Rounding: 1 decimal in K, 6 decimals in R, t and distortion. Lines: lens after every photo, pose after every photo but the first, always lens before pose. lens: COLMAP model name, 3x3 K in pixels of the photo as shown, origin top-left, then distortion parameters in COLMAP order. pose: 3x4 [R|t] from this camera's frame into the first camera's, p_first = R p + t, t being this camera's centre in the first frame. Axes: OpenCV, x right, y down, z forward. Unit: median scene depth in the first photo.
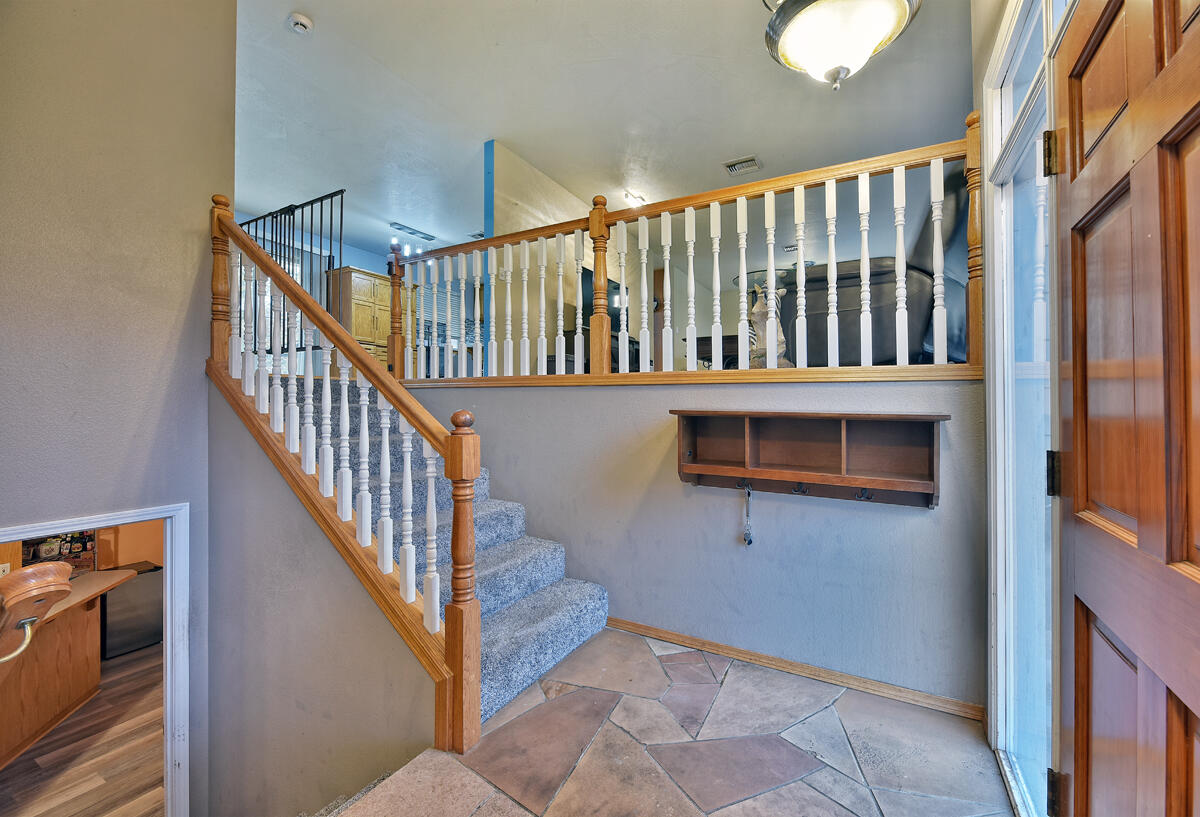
lens RADIAL K [[492.5, 0, 600.4], [0, 492.5, 401.5], [0, 0, 1]] dist [0.000682, 0.000117]
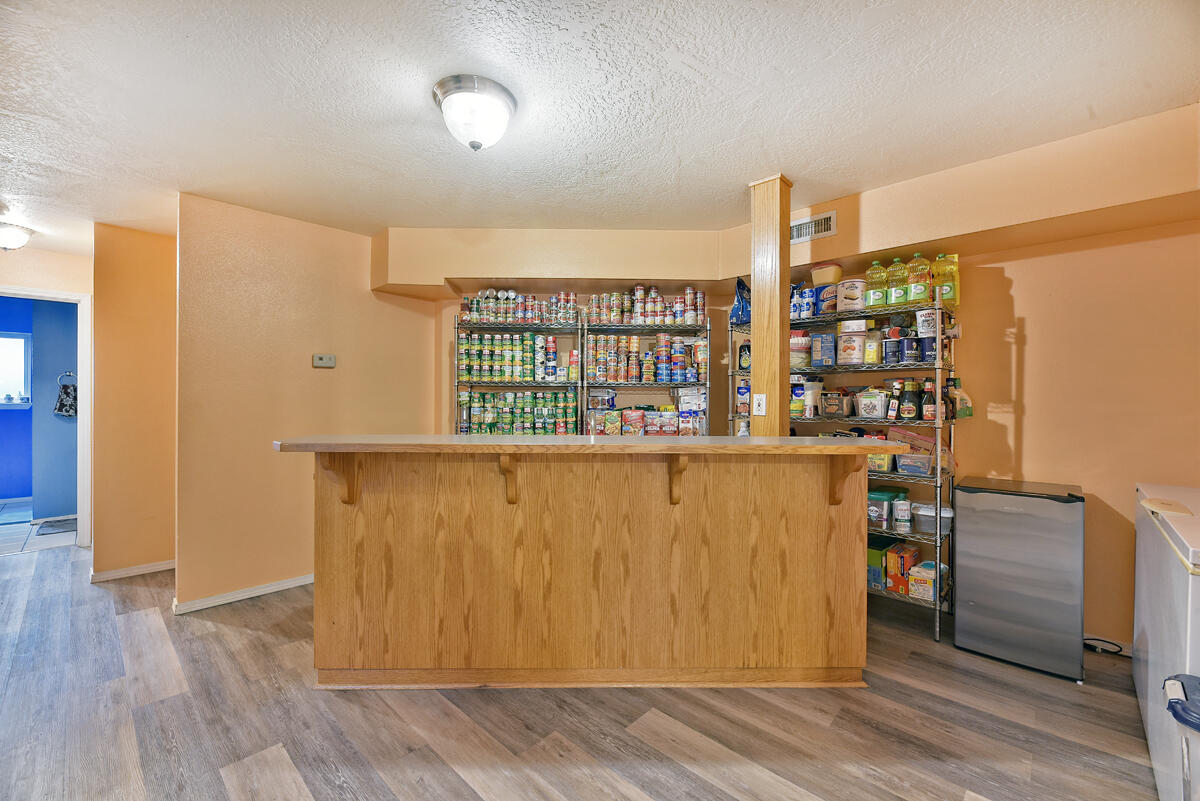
lens RADIAL K [[489.2, 0, 595.9], [0, 489.2, 396.6], [0, 0, 1]] dist [0.004164, -0.000235]
pose [[-0.238324, -0.001618, -0.971184, -0.512412], [0.000060, 0.999999, -0.001681, 0.322886], [0.971186, -0.000459, -0.238323, 0.907434]]
